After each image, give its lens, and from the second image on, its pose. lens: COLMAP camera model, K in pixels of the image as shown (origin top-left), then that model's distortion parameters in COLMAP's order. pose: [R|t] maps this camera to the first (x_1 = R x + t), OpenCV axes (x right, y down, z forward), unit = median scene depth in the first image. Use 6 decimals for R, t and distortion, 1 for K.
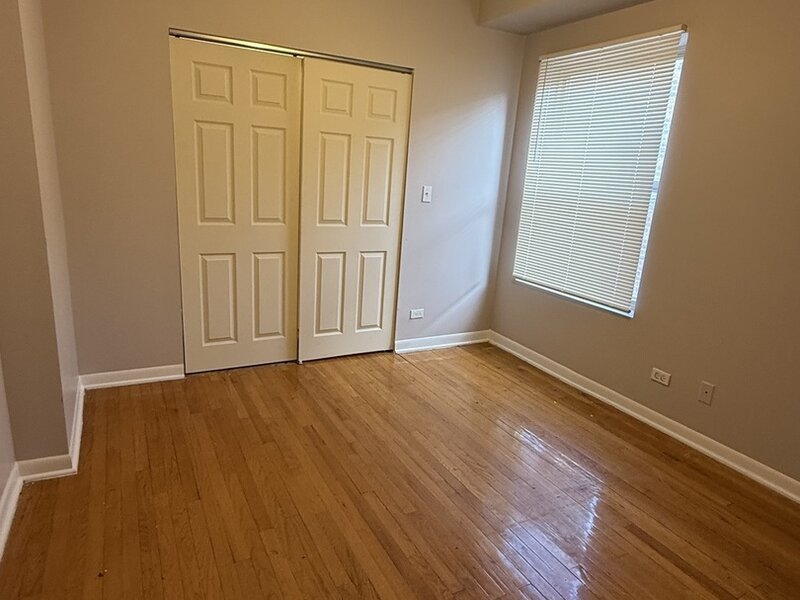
lens RADIAL K [[505.2, 0, 395.7], [0, 505.2, 299.1], [0, 0, 1]] dist [0.002098, 0.001509]
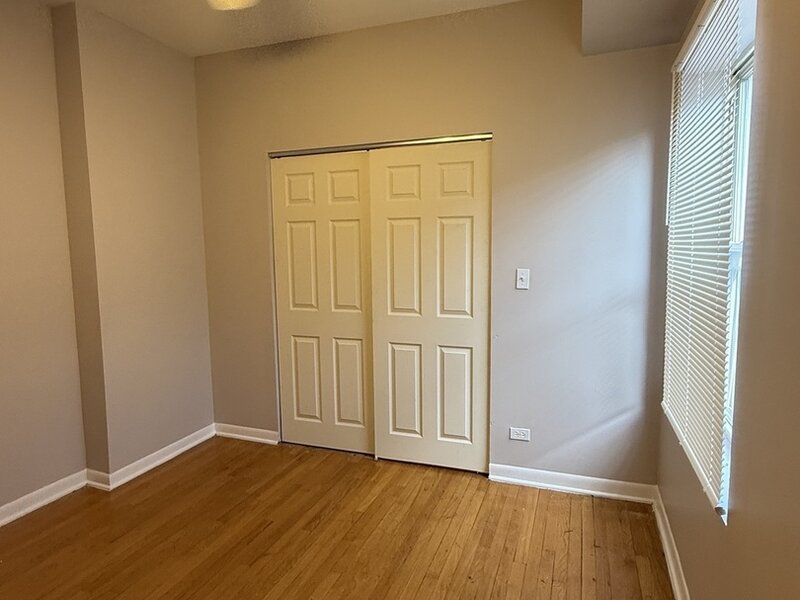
lens RADIAL K [[505.2, 0, 395.7], [0, 505.2, 299.1], [0, 0, 1]] dist [0.002098, 0.001509]
pose [[0.665460, 0.011405, -0.746347, 0.556228], [-0.136814, 0.984808, -0.106938, -0.073475], [0.733788, 0.173274, 0.656910, 0.382026]]
